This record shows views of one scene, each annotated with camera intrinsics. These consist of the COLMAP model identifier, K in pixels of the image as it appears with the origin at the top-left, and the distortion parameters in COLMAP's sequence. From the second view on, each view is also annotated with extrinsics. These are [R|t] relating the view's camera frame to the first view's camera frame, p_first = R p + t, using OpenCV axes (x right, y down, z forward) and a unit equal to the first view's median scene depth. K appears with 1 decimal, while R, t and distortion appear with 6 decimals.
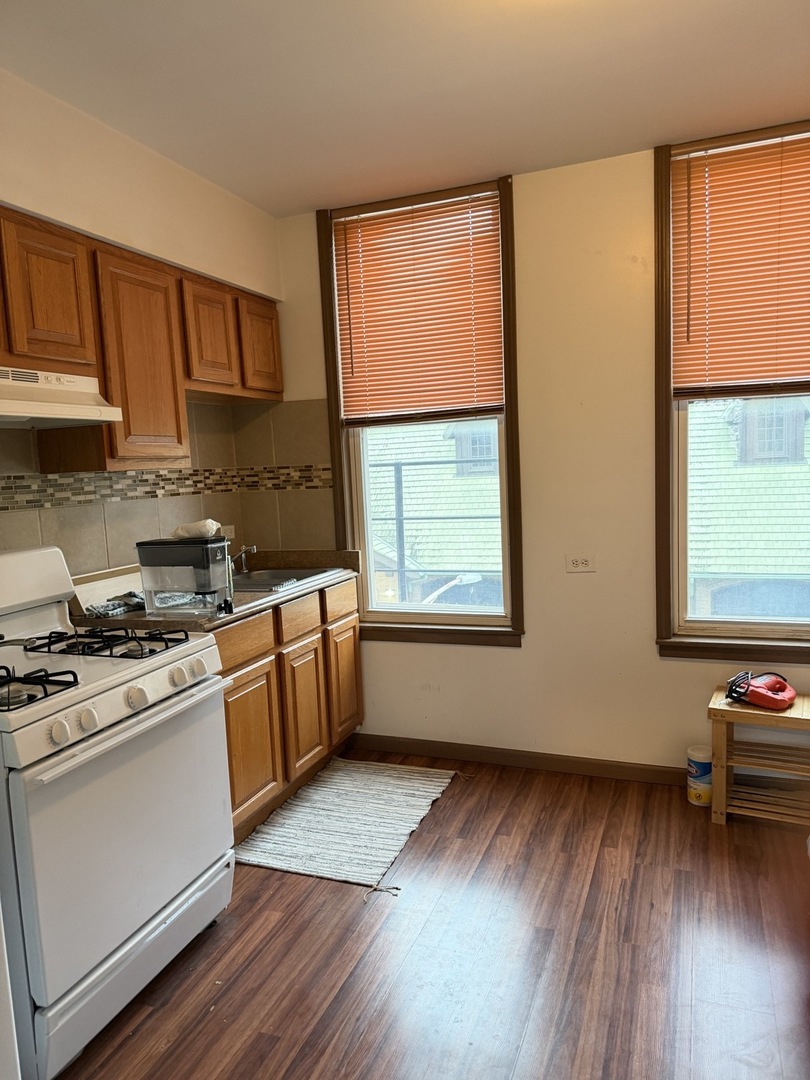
lens RADIAL K [[732.9, 0, 405.4], [0, 732.9, 542.5], [0, 0, 1]] dist [-0.014792, -0.018327]
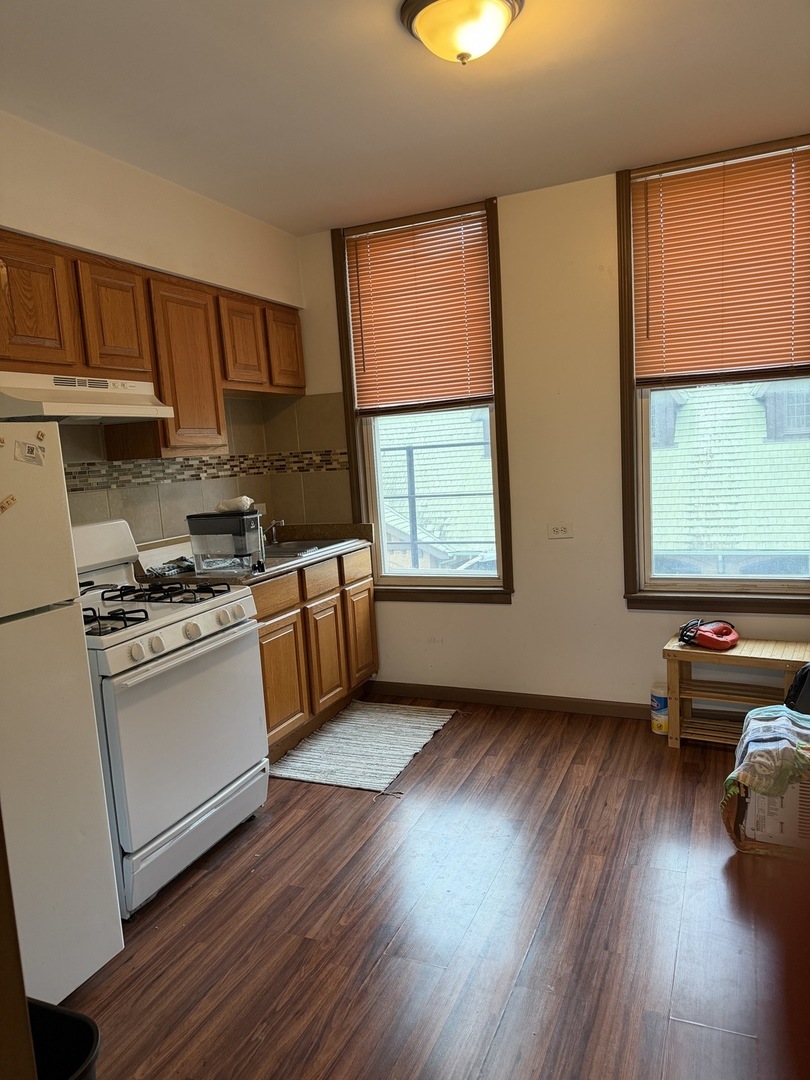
lens RADIAL K [[732.9, 0, 406.3], [0, 732.9, 539.0], [0, 0, 1]] dist [-0.014792, -0.018327]
pose [[0.998950, -0.012653, -0.044023, 0.049920], [0.013460, 0.999746, 0.018068, 0.019378], [0.043783, -0.018642, 0.998867, -0.192333]]
